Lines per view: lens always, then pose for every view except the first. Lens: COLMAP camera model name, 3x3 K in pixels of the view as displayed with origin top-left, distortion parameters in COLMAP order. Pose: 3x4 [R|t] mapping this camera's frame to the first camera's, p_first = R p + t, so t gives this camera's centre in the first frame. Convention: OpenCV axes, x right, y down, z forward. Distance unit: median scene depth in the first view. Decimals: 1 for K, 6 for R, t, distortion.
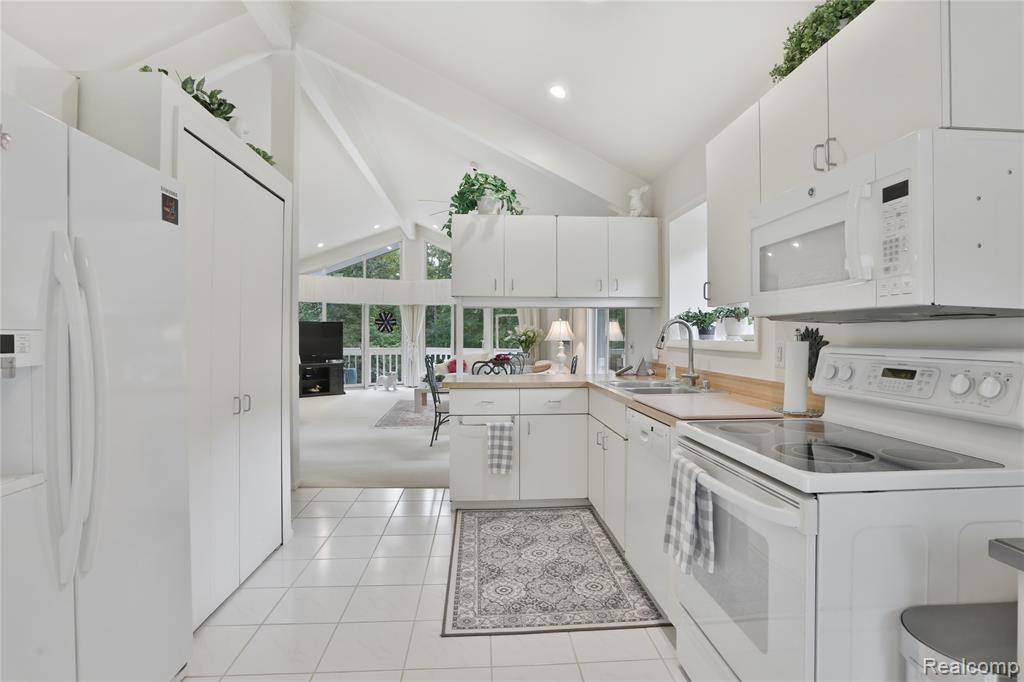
lens RADIAL K [[509.3, 0, 513.9], [0, 509.3, 335.5], [0, 0, 1]] dist [-0.058576, 0.019120]
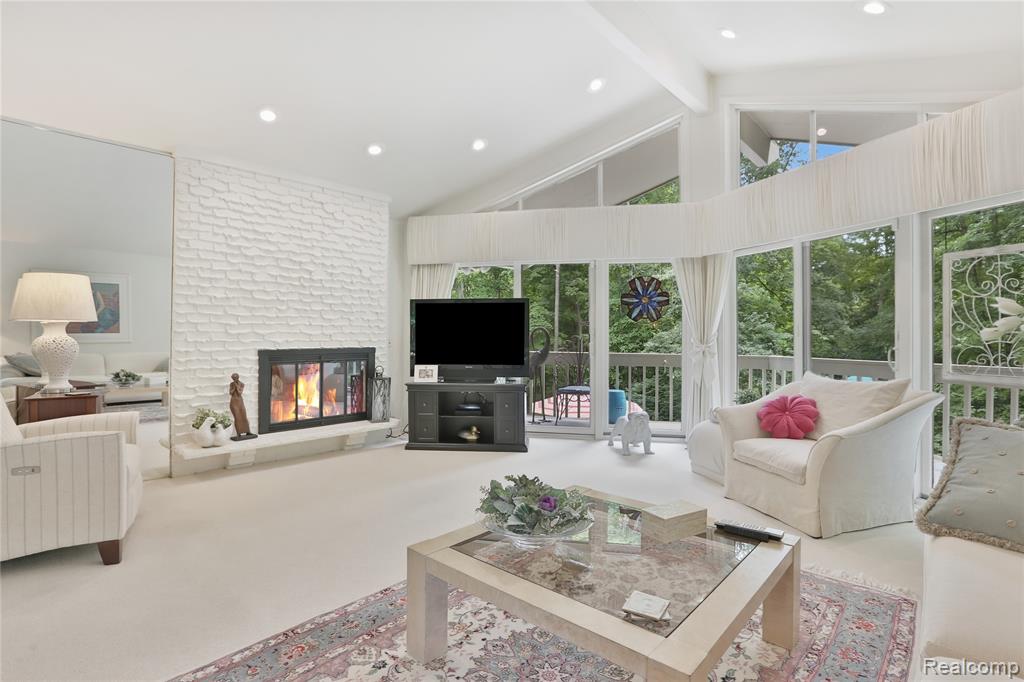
lens RADIAL K [[509.3, 0, 509.0], [0, 509.3, 332.1], [0, 0, 1]] dist [-0.058576, 0.019120]
pose [[0.690139, -0.003330, -0.723670, -0.006803], [-0.005376, 0.999938, -0.009728, 0.027189], [0.723657, 0.010604, 0.690078, 1.880817]]
